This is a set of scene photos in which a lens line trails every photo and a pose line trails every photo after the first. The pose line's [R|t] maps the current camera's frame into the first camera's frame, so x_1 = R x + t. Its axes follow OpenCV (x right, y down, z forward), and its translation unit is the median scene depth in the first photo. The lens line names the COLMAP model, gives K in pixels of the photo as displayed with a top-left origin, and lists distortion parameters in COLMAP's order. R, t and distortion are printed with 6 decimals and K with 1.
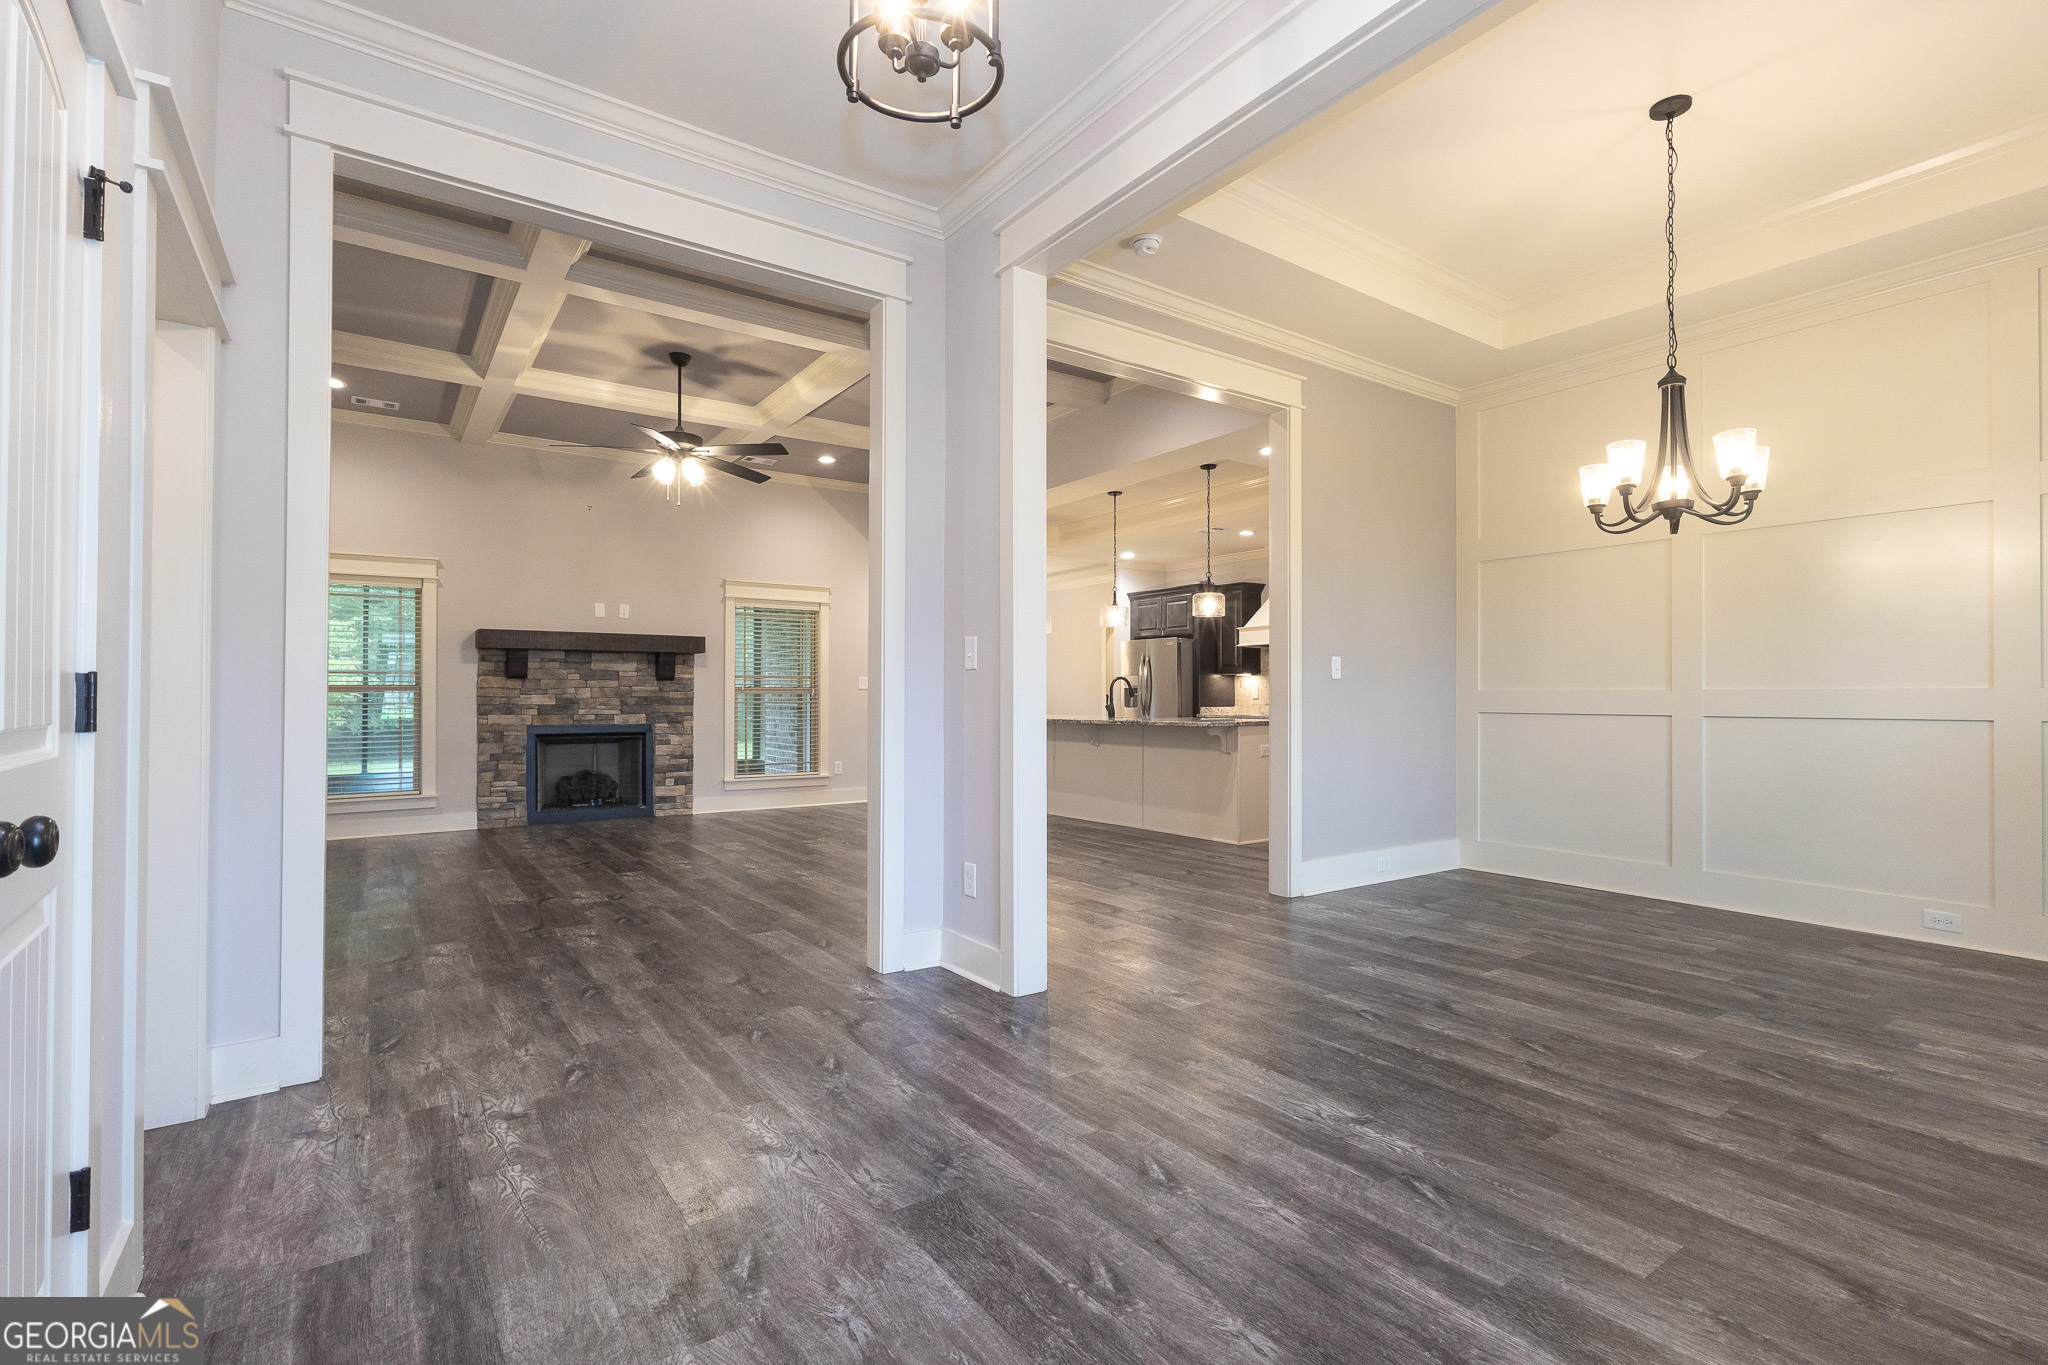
lens RADIAL K [[935.4, 0, 1027.2], [0, 935.4, 690.8], [0, 0, 1]] dist [0.000032, 0.000910]
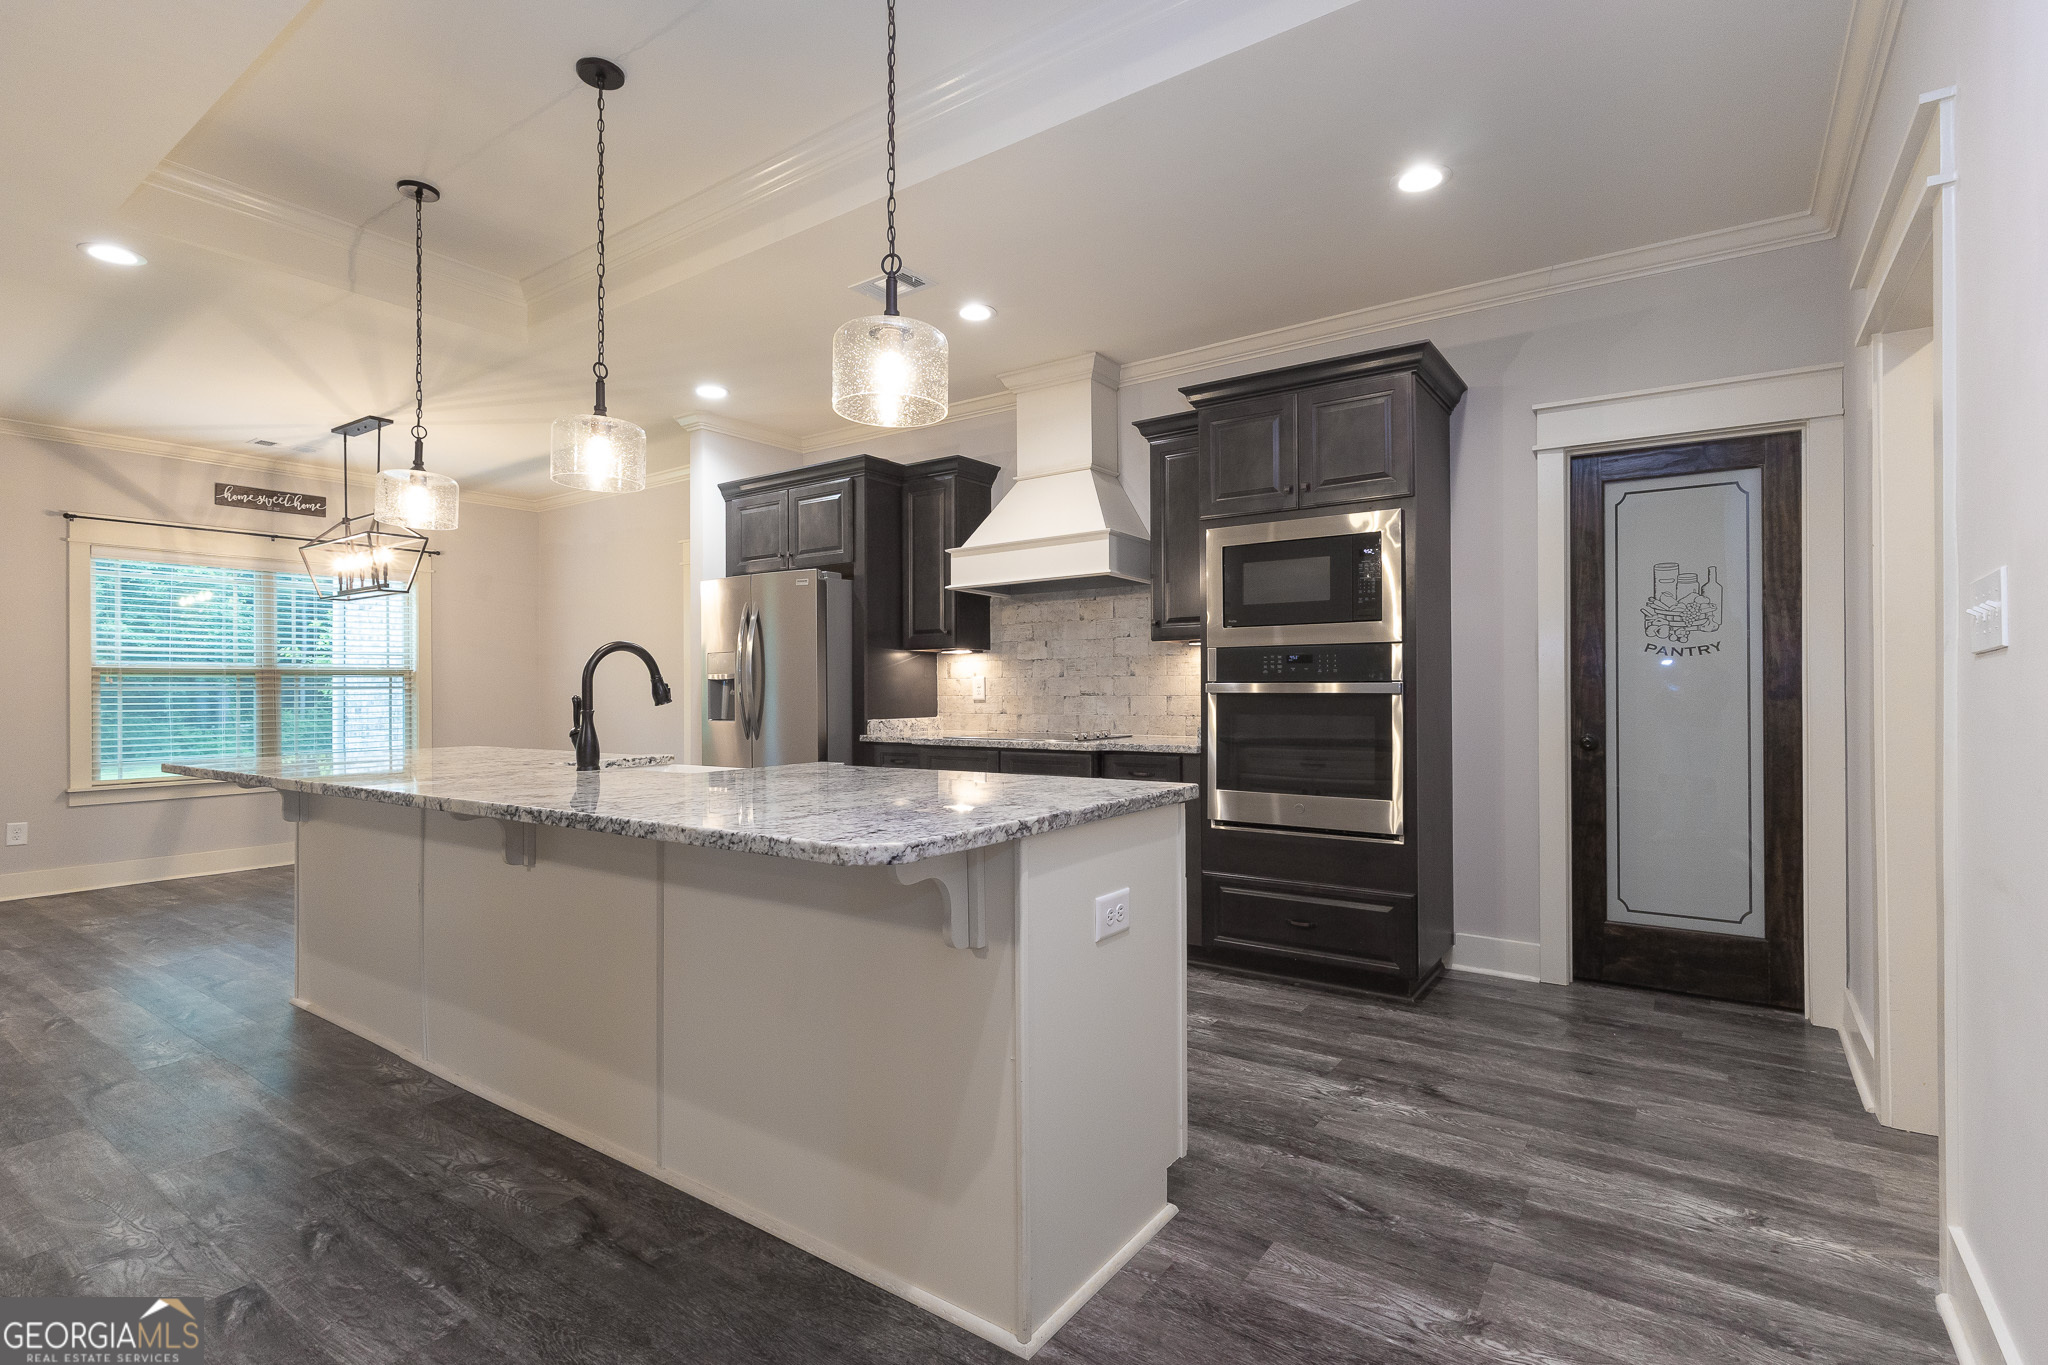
lens RADIAL K [[935.4, 0, 1033.5], [0, 935.4, 687.2], [0, 0, 1]] dist [0.000032, 0.000910]
pose [[0.938027, -0.004721, 0.346531, 0.120553], [0.003137, 0.999982, 0.005133, -0.001166], [-0.346549, -0.003728, 0.938025, 0.637908]]
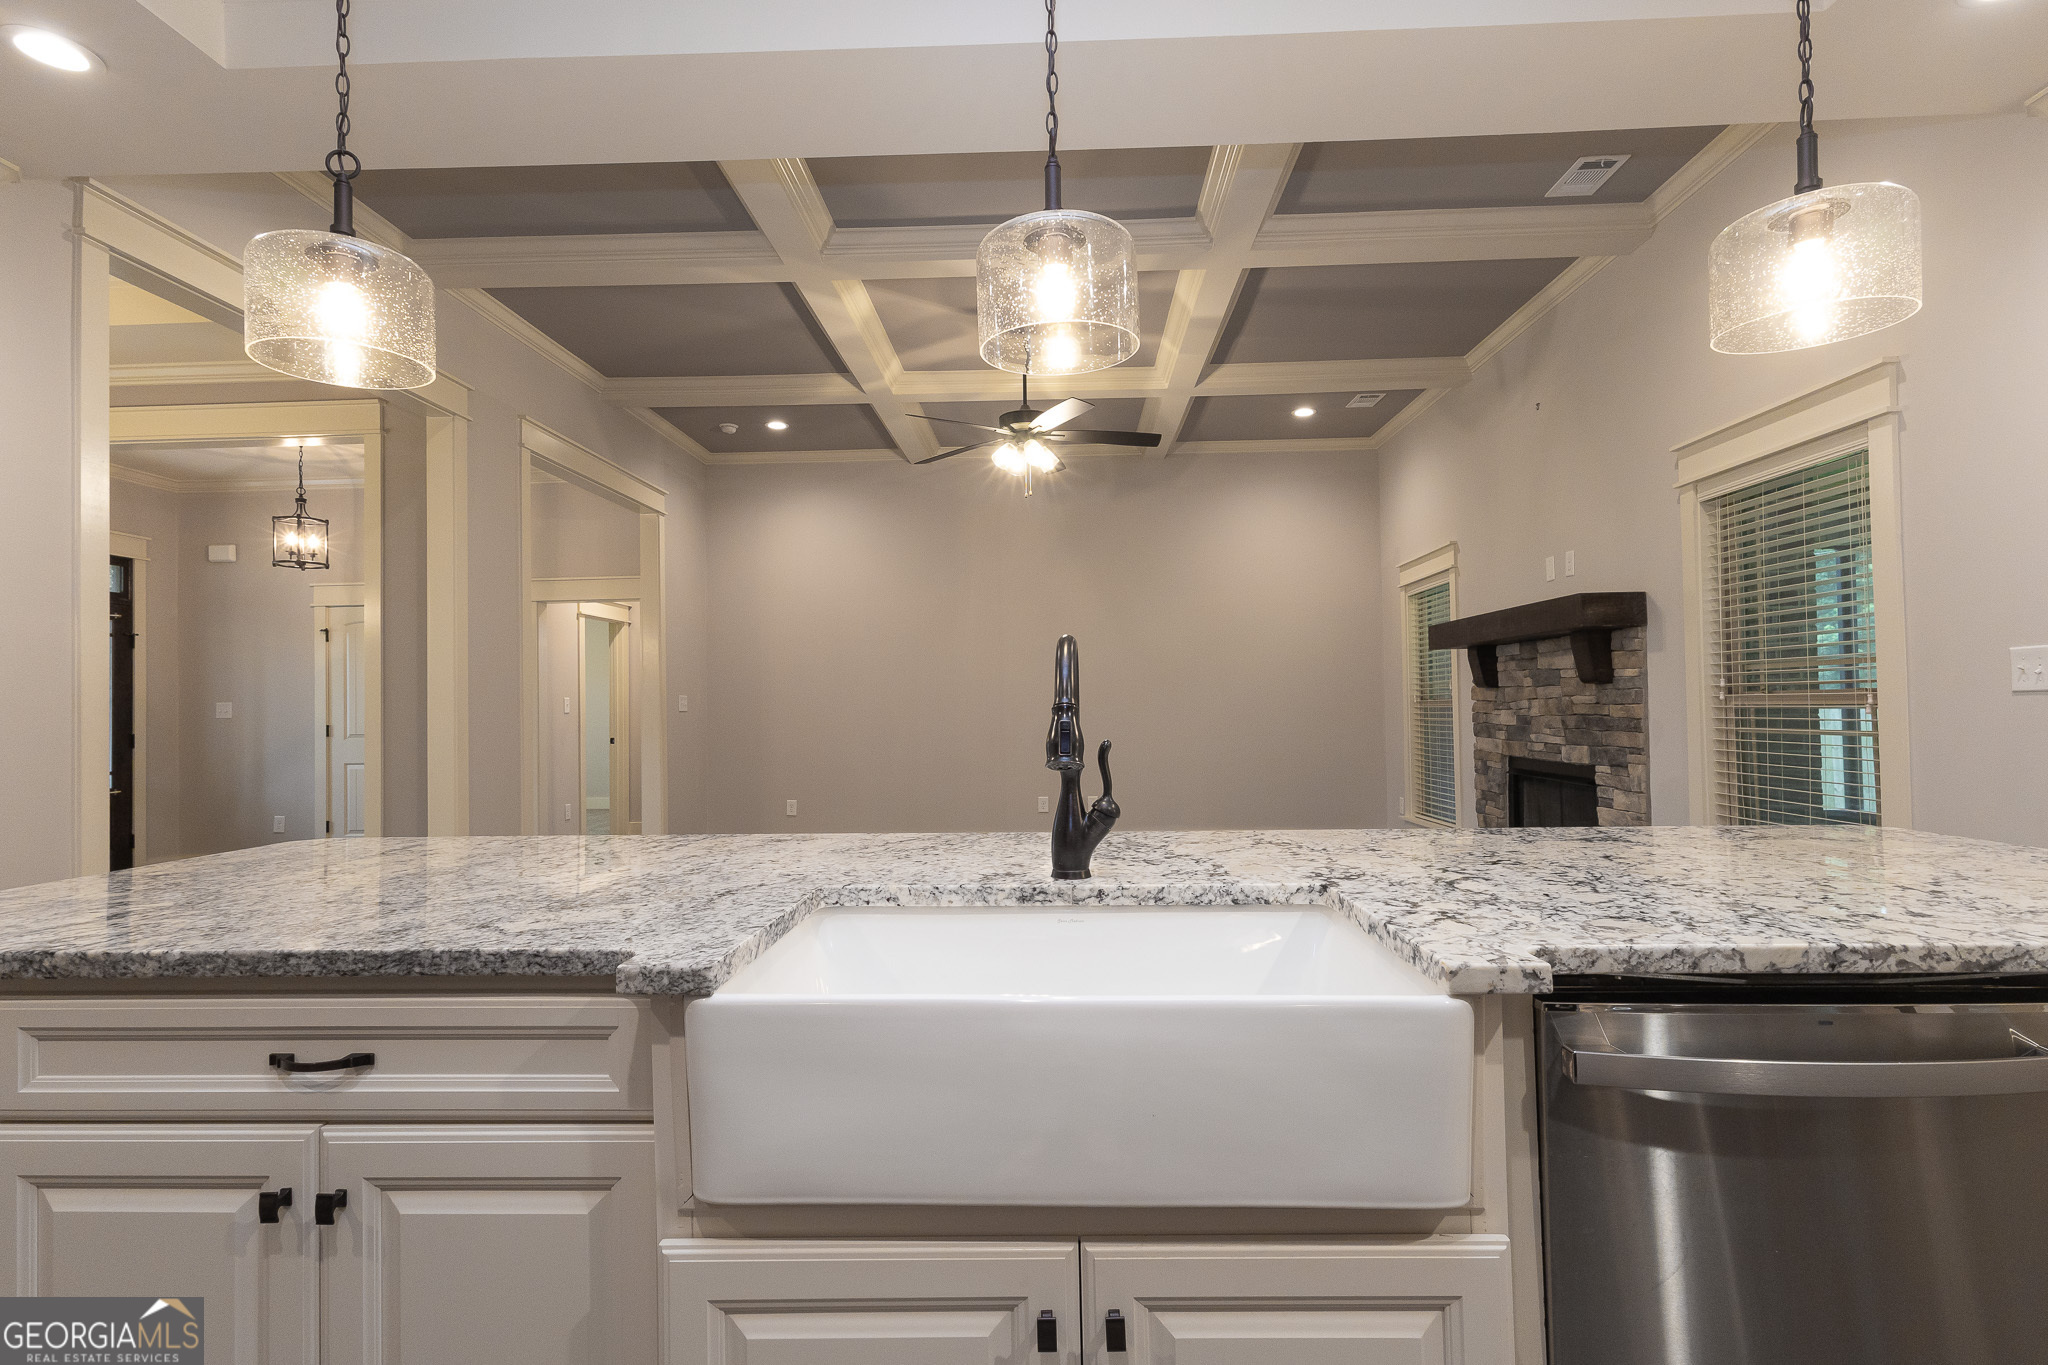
lens RADIAL K [[977.8, 0, 1019.6], [0, 977.8, 683.6], [0, 0, 1]] dist [0.005417, 0.001220]
pose [[-0.606812, -0.009805, -0.794785, 0.240445], [0.021095, 0.999373, -0.028434, -0.002062], [0.794565, -0.034020, -0.606225, 1.084621]]
